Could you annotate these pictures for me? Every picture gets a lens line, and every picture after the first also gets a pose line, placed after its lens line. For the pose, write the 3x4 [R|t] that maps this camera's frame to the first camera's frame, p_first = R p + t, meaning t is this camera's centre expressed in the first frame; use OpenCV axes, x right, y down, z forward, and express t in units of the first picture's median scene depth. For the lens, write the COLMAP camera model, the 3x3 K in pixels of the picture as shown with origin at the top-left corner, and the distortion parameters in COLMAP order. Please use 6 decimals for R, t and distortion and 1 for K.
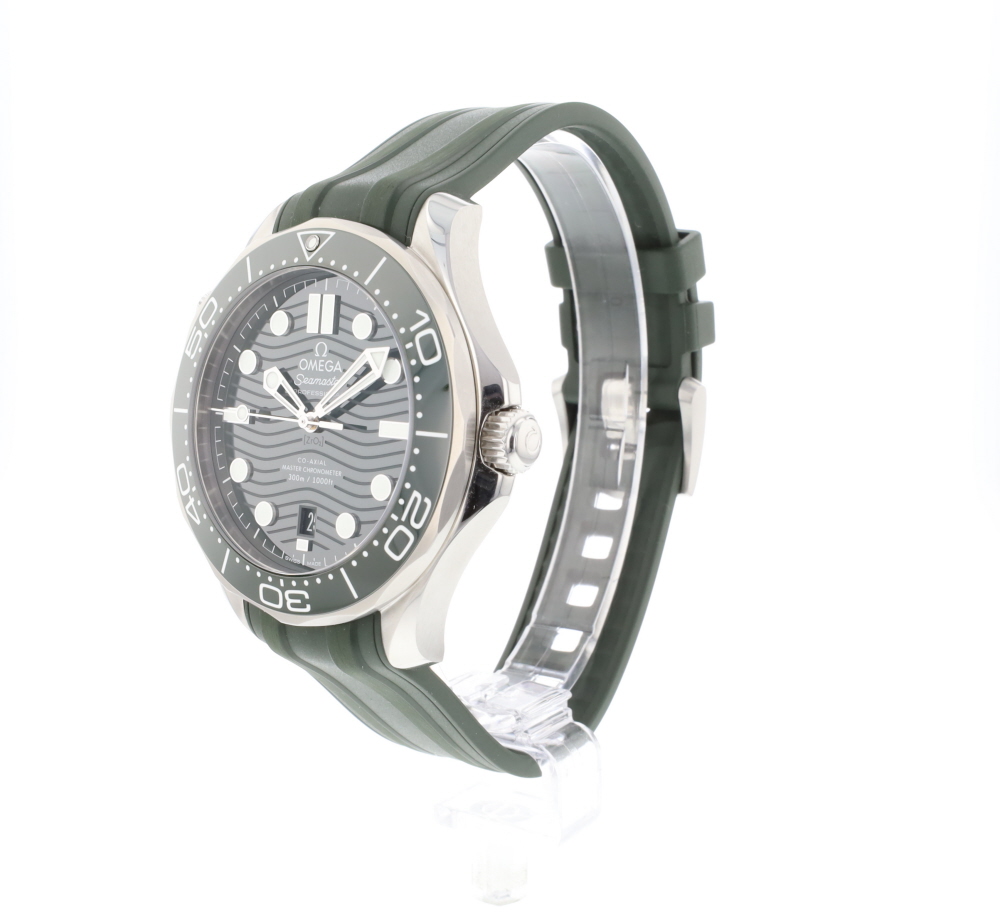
lens RADIAL K [[1477.5, 0, 498.9], [0, 1477.5, 458.9], [0, 0, 1]] dist [0.053763, 0.000000]
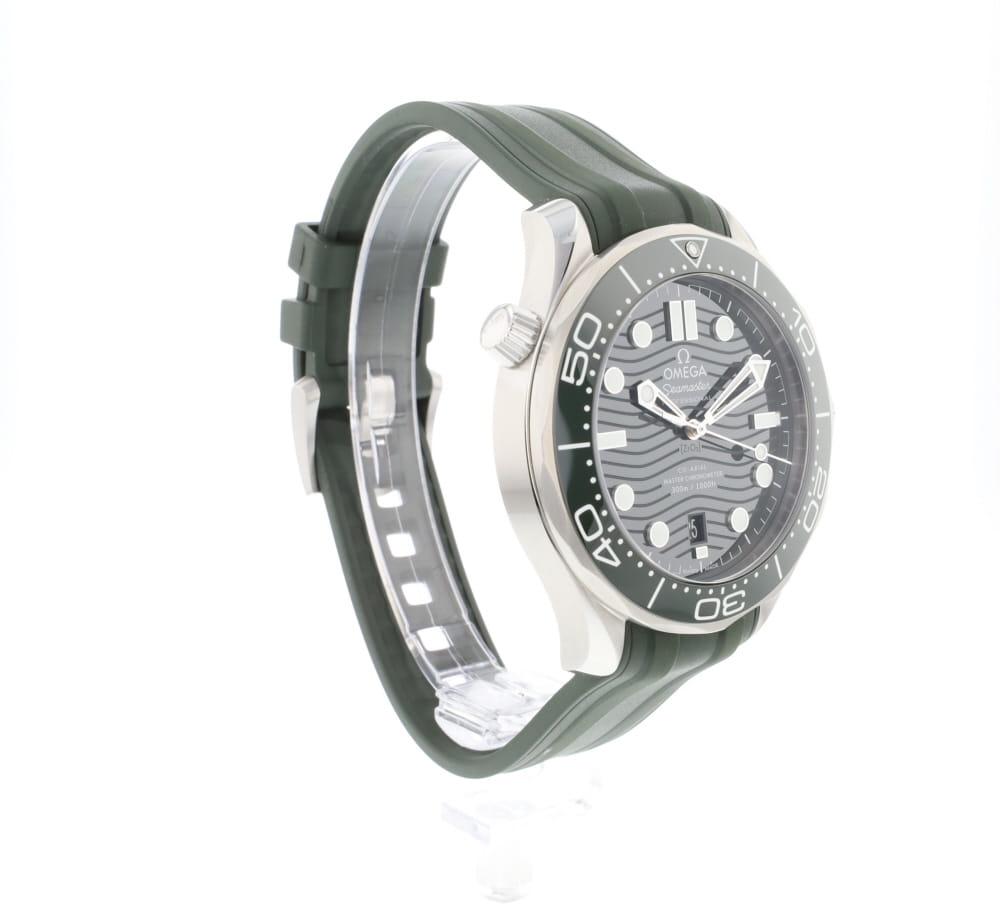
lens RADIAL K [[1477.5, 0, 502.1], [0, 1477.5, 456.7], [0, 0, 1]] dist [0.053763, 0.000000]
pose [[0.255641, -0.156251, 0.954061, -1.118113], [0.133596, 0.983095, 0.125209, -0.149407], [-0.957497, 0.095450, 0.272194, 0.858093]]
